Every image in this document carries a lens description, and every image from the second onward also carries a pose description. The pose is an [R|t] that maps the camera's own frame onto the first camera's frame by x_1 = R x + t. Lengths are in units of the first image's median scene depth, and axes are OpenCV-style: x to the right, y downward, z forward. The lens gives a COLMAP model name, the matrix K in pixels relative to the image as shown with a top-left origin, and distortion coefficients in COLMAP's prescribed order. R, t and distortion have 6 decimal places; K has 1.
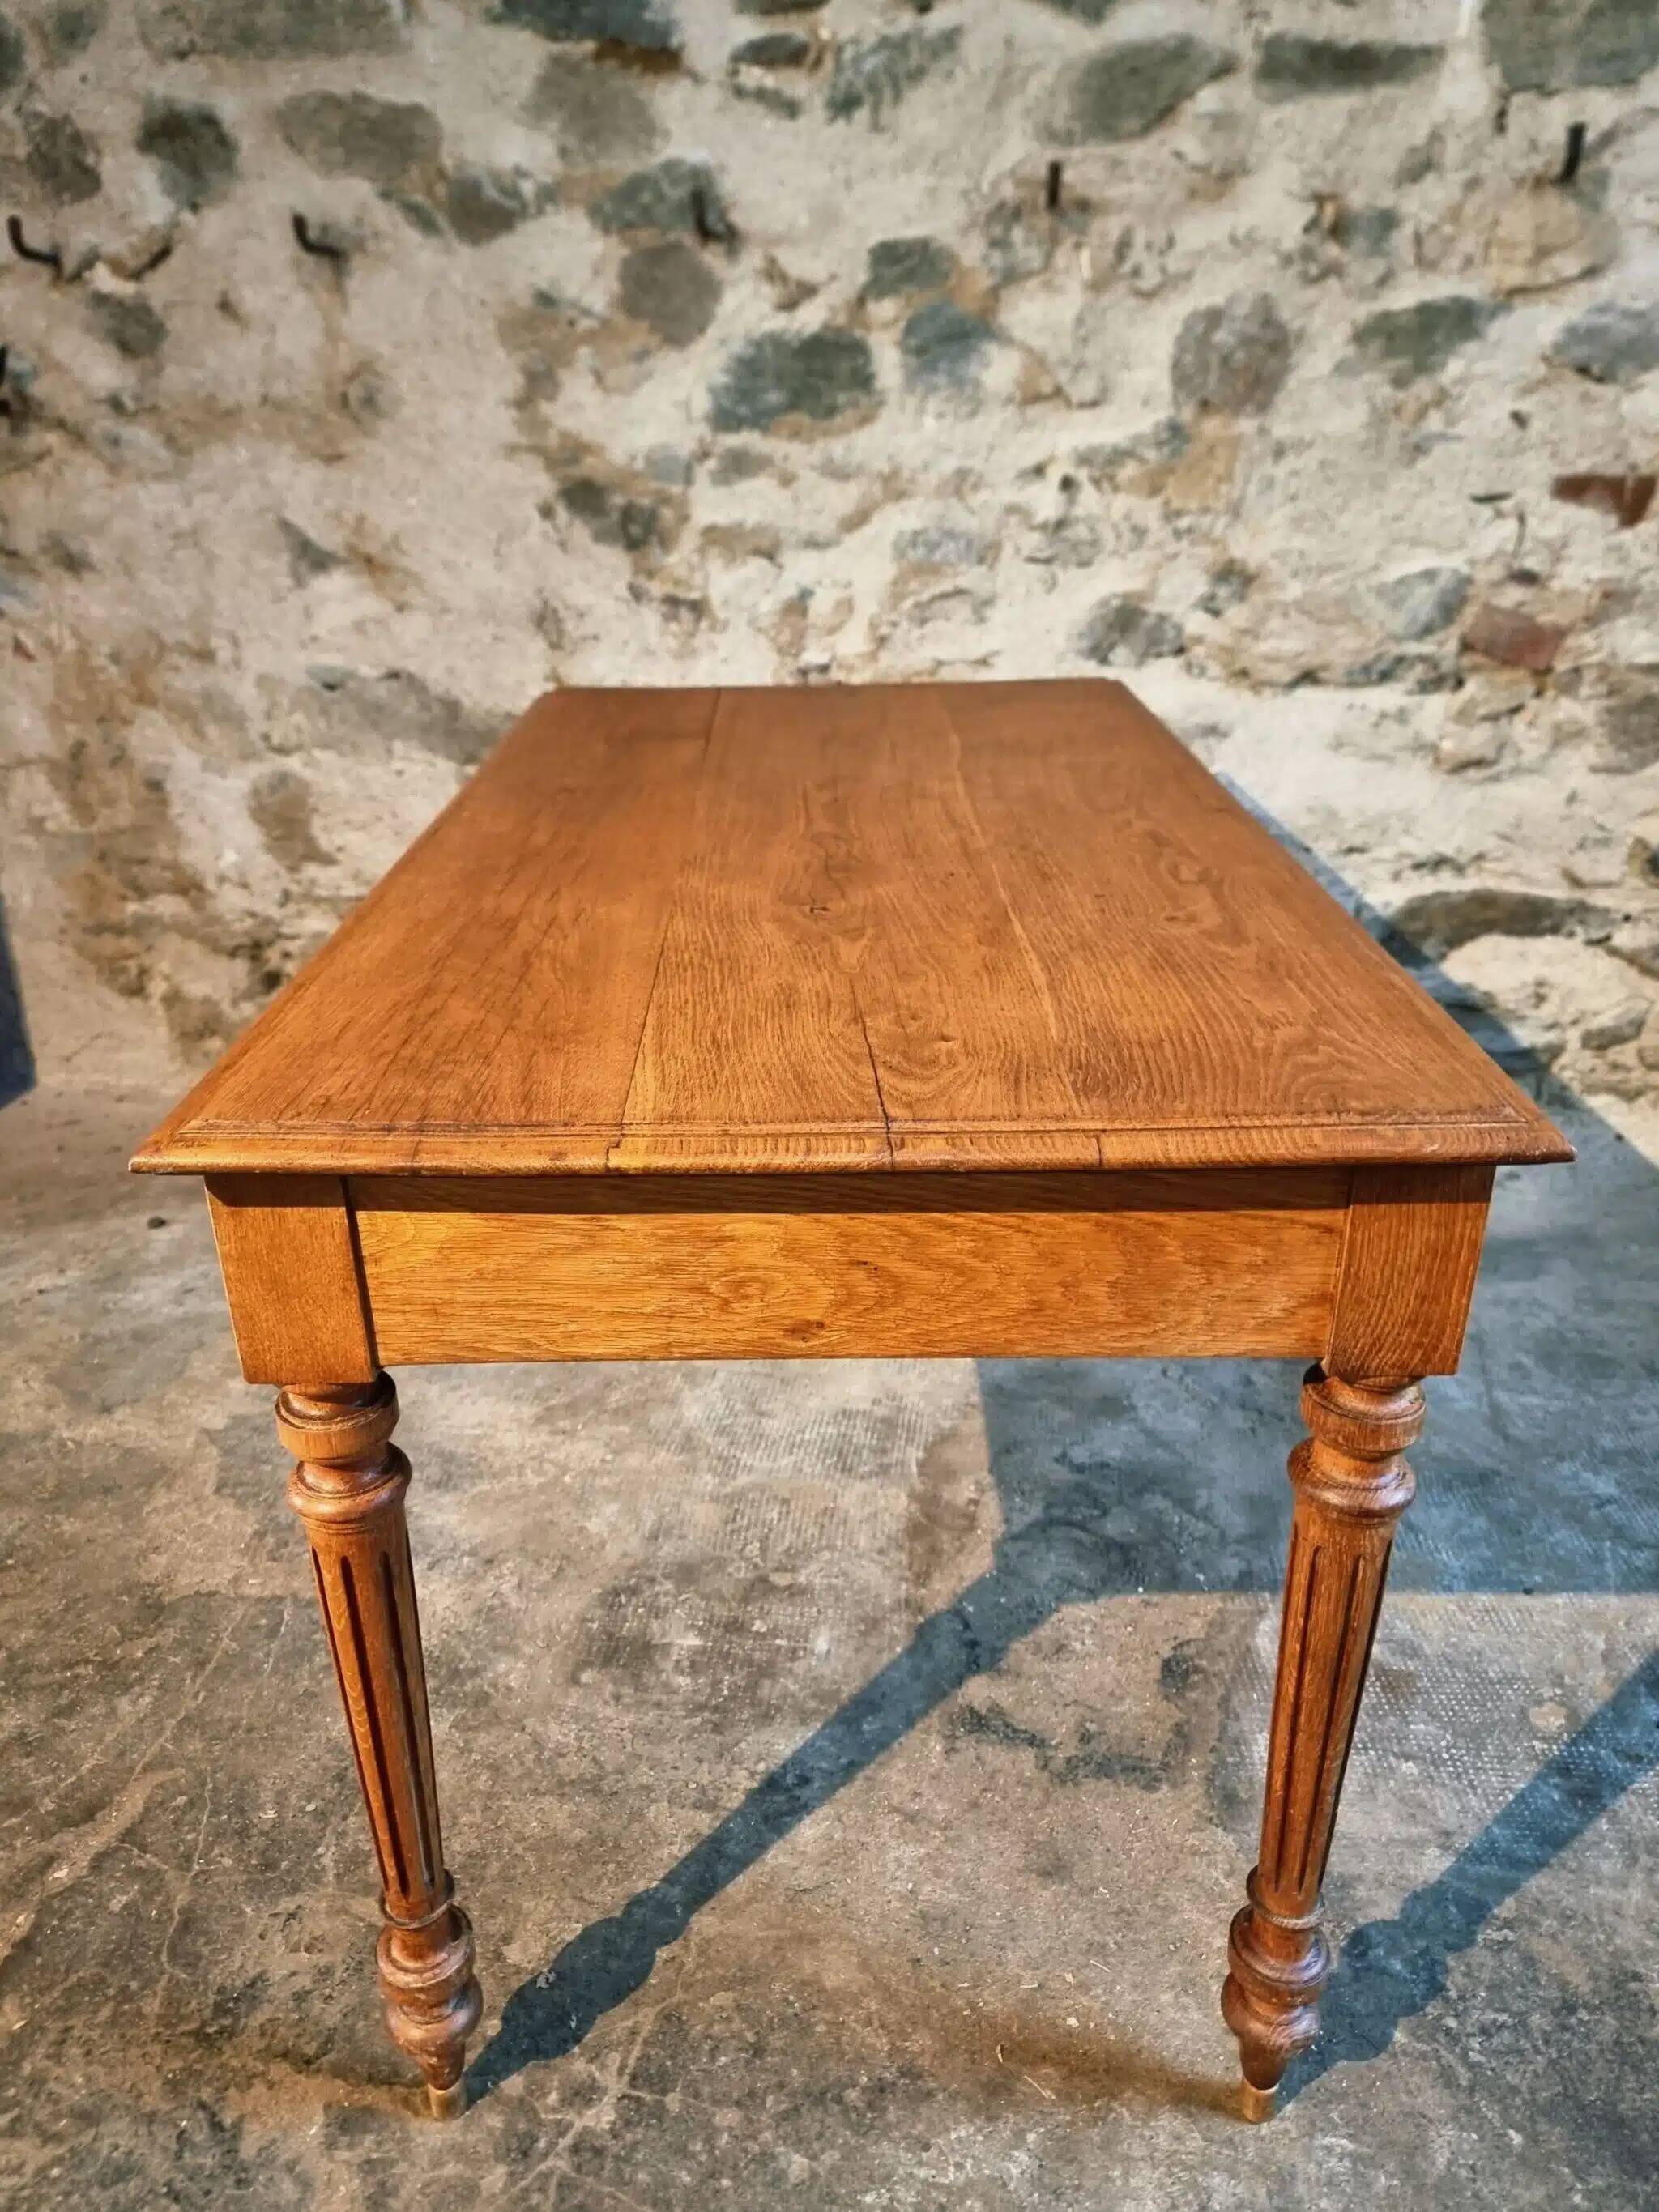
lens RADIAL K [[1572.0, 0, 798.3], [0, 1572.0, 1124.0], [0, 0, 1]] dist [0.047519, -0.048627]
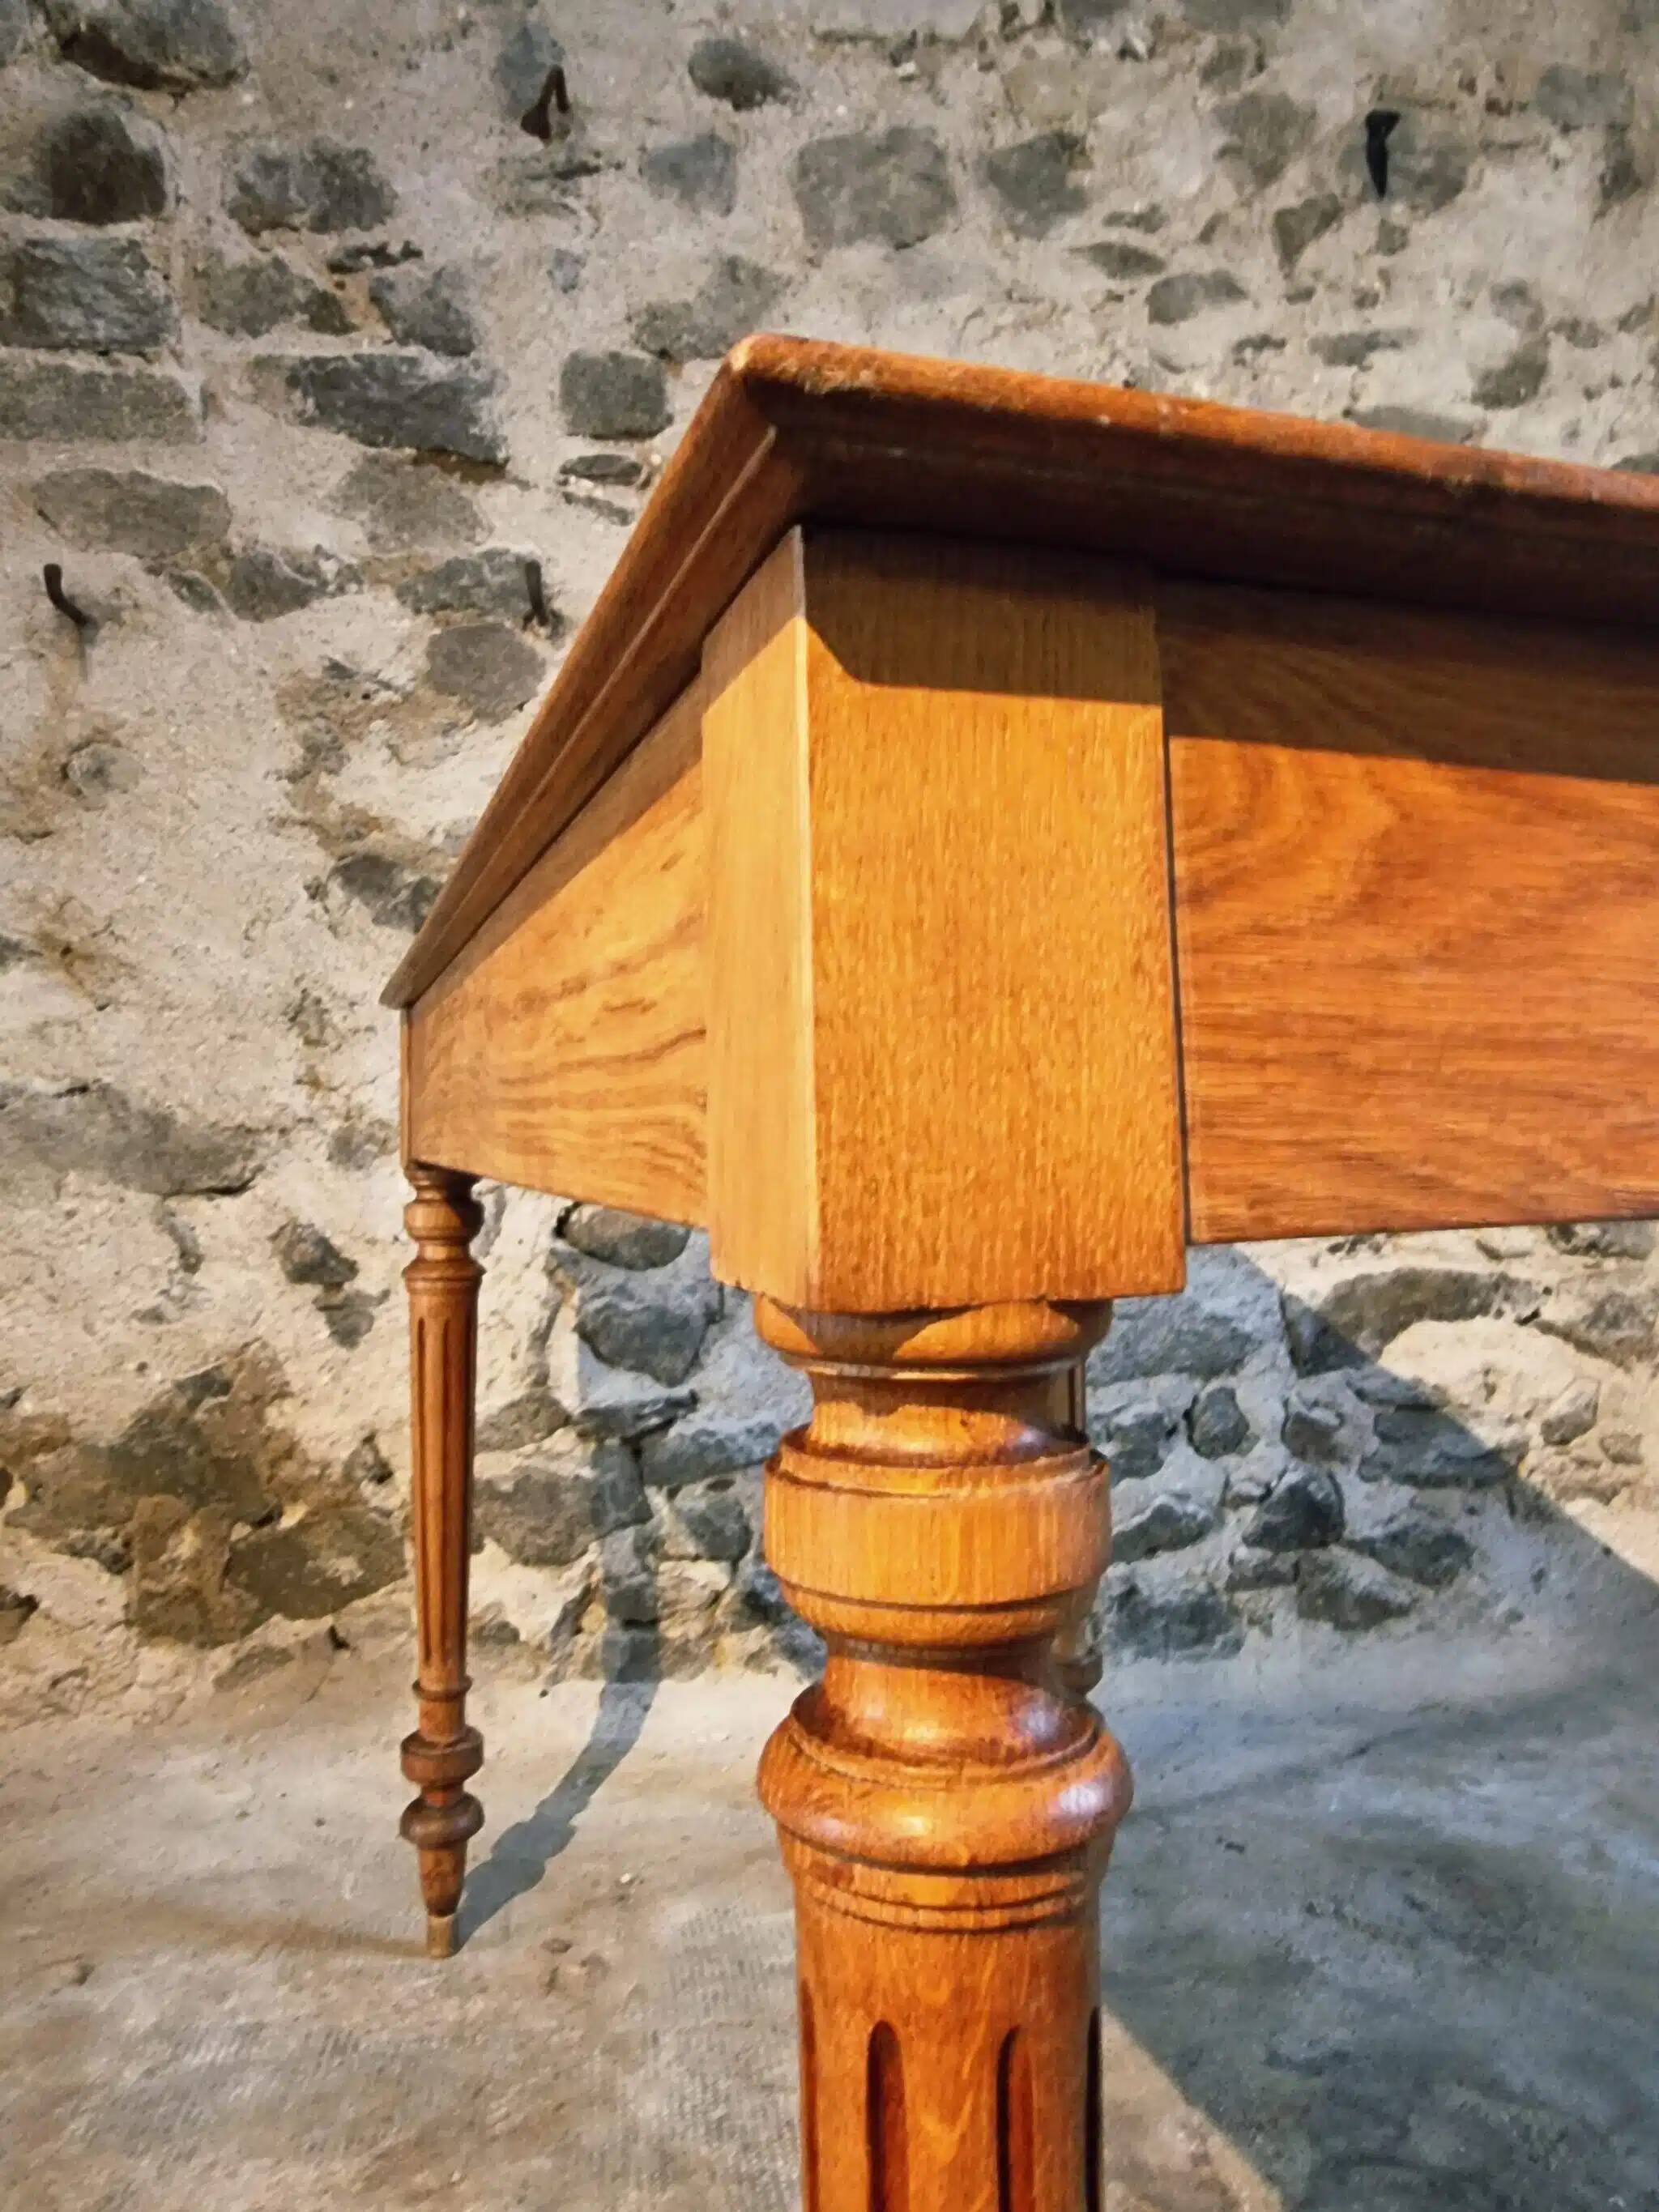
lens RADIAL K [[1562.3, 0, 806.6], [0, 1562.3, 1005.7], [0, 0, 1]] dist [0.000075, -0.002125]
pose [[0.949980, 0.022225, 0.311520, -0.189544], [0.135987, 0.868509, -0.476655, 0.108781], [-0.281151, 0.495175, 0.822044, 0.308838]]
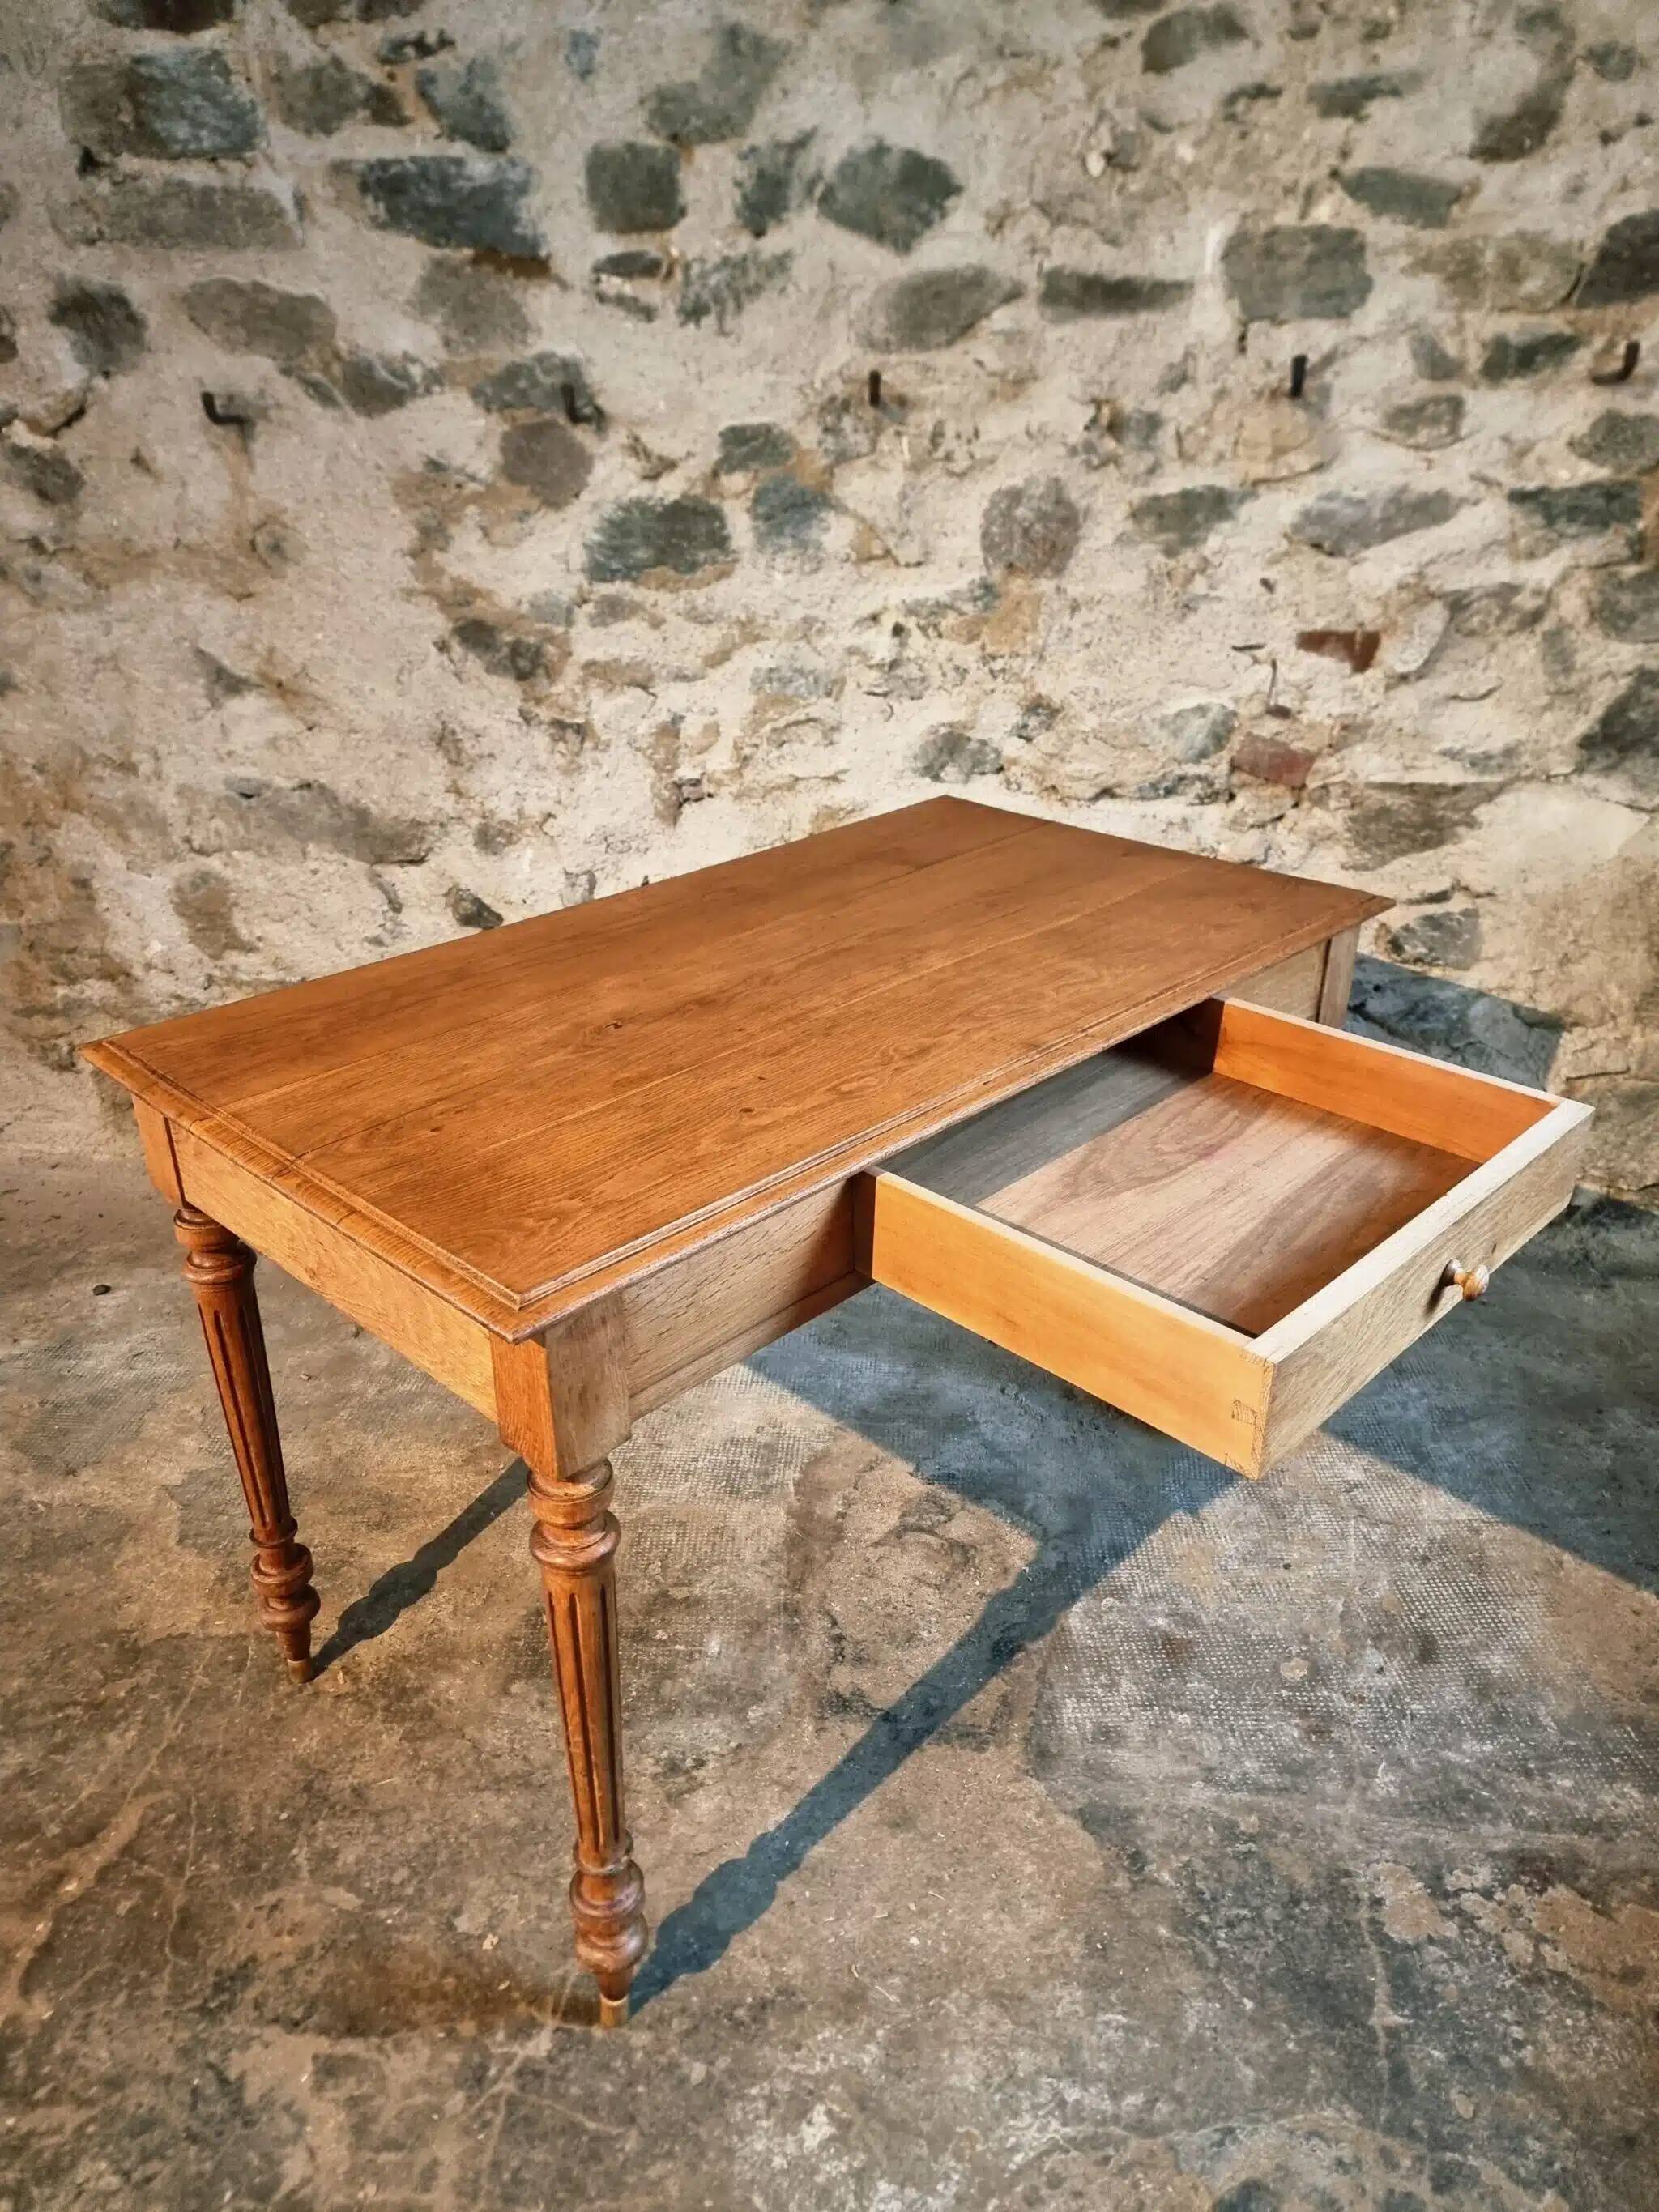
lens RADIAL K [[1539.0, 0, 834.3], [0, 1539.0, 1110.8], [0, 0, 1]] dist [0.062648, -0.062007]
pose [[0.995971, -0.033451, 0.083205, 0.016846], [0.032662, 0.999408, 0.010827, -0.067752], [-0.083517, -0.008066, 0.996474, -0.137574]]
